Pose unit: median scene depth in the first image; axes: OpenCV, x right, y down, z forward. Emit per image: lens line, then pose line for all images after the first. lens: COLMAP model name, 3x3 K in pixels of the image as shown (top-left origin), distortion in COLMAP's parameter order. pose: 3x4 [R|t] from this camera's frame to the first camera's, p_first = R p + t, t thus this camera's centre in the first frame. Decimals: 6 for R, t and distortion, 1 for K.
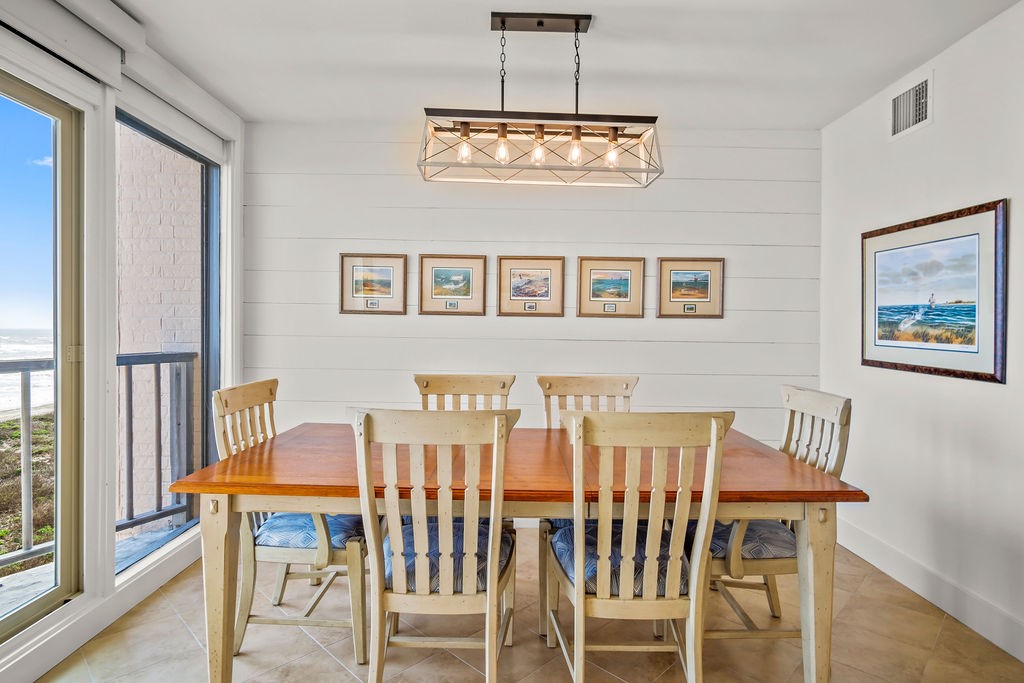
lens RADIAL K [[554.0, 0, 509.2], [0, 554.0, 326.9], [0, 0, 1]] dist [-0.005467, 0.000423]
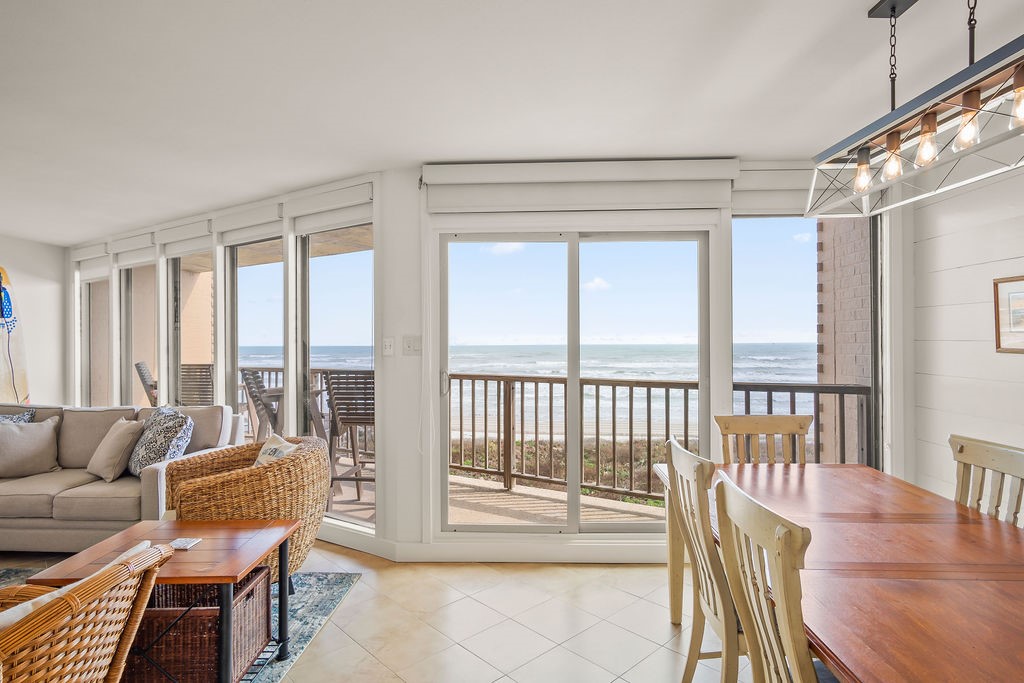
lens RADIAL K [[549.5, 0, 510.8], [0, 549.5, 343.7], [0, 0, 1]] dist [-0.004846, 0.001176]
pose [[-0.035575, -0.005348, -0.999353, 0.535785], [0.004266, 0.999976, -0.005503, -0.036158], [0.999358, -0.004459, -0.035551, 0.307999]]
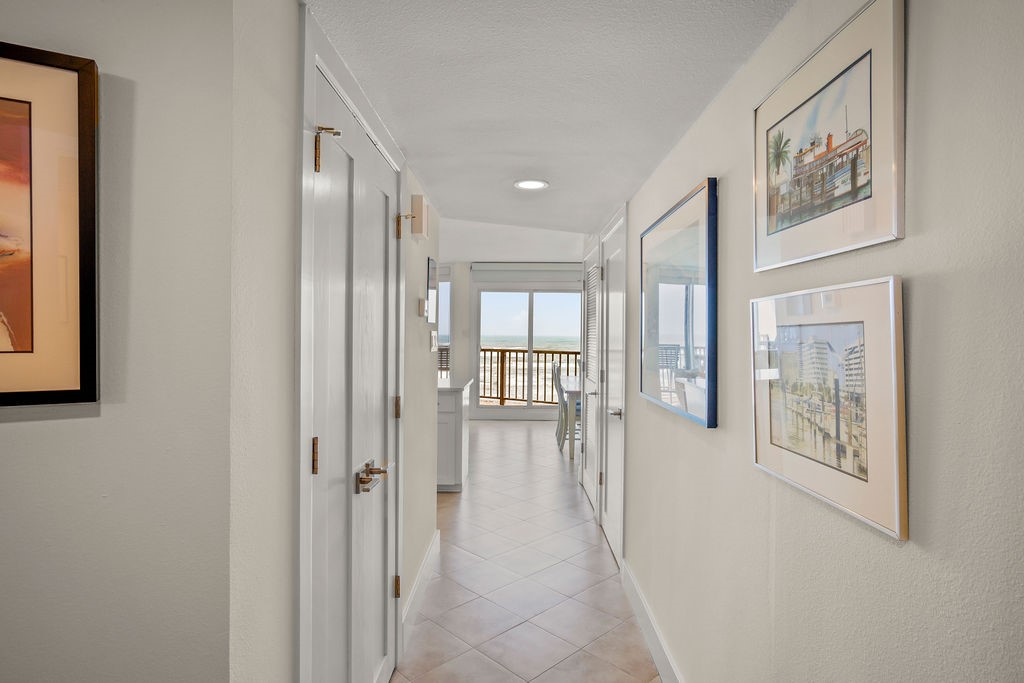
lens RADIAL K [[551.4, 0, 513.8], [0, 551.4, 351.6], [0, 0, 1]] dist [-0.000816, 0.002681]
pose [[-0.009569, 0.029948, -0.999506, 2.087575], [-0.009105, 0.999507, 0.030035, -0.033466], [0.999913, 0.009388, -0.009292, 0.335981]]
